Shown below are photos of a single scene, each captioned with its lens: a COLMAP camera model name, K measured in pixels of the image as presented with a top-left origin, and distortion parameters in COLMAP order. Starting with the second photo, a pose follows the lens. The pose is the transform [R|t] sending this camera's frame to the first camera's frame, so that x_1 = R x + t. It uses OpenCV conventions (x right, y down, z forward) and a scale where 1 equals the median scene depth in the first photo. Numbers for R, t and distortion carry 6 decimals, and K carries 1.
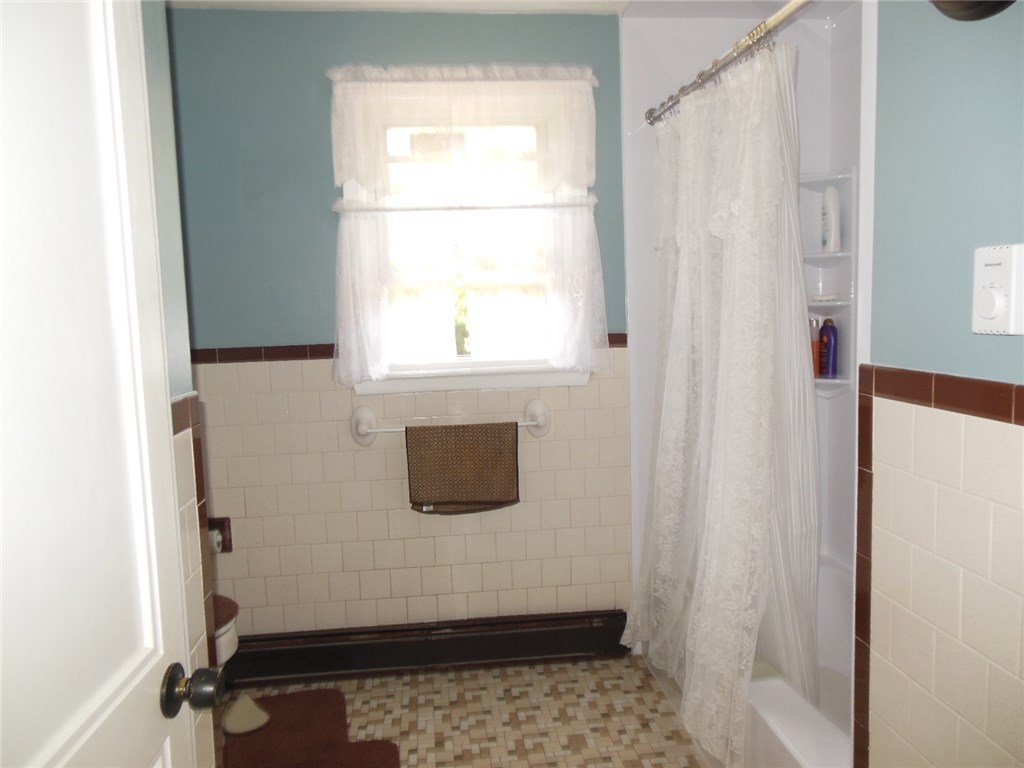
lens RADIAL K [[810.6, 0, 526.3], [0, 810.6, 385.3], [0, 0, 1]] dist [-0.106319, 0.171901]
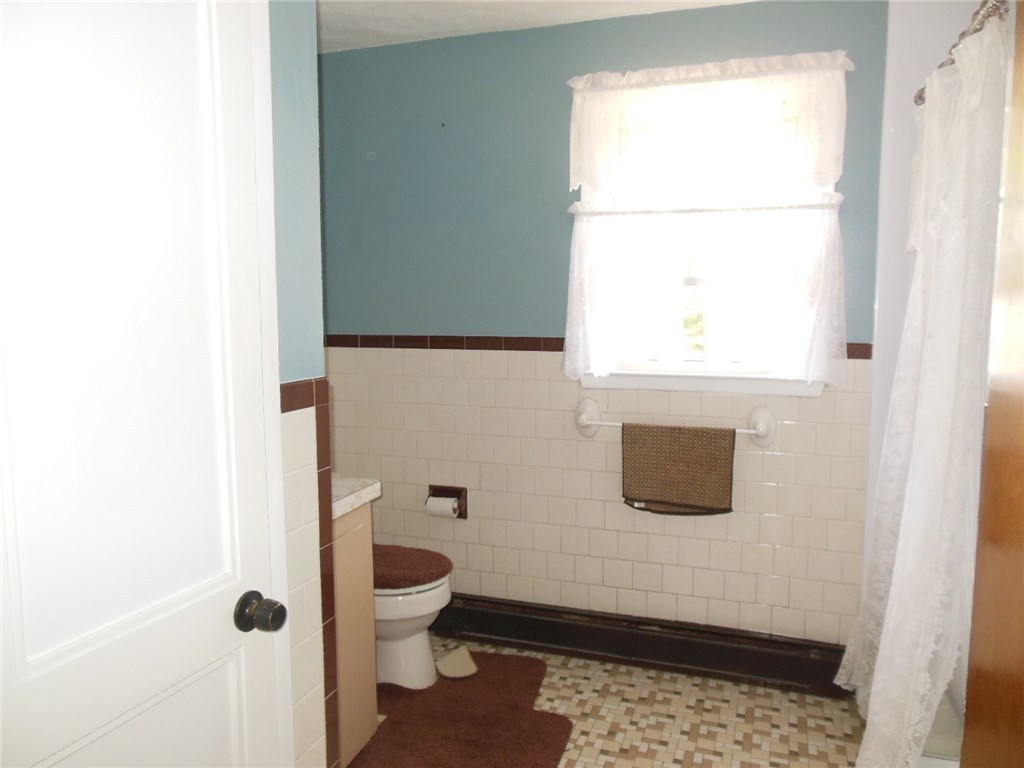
lens RADIAL K [[810.6, 0, 526.3], [0, 810.6, 385.3], [0, 0, 1]] dist [-0.106319, 0.171901]
pose [[0.885225, 0.077411, -0.458676, 0.208937], [-0.076016, 0.996874, 0.021534, -0.008724], [0.458909, 0.015804, 0.888342, 0.029532]]
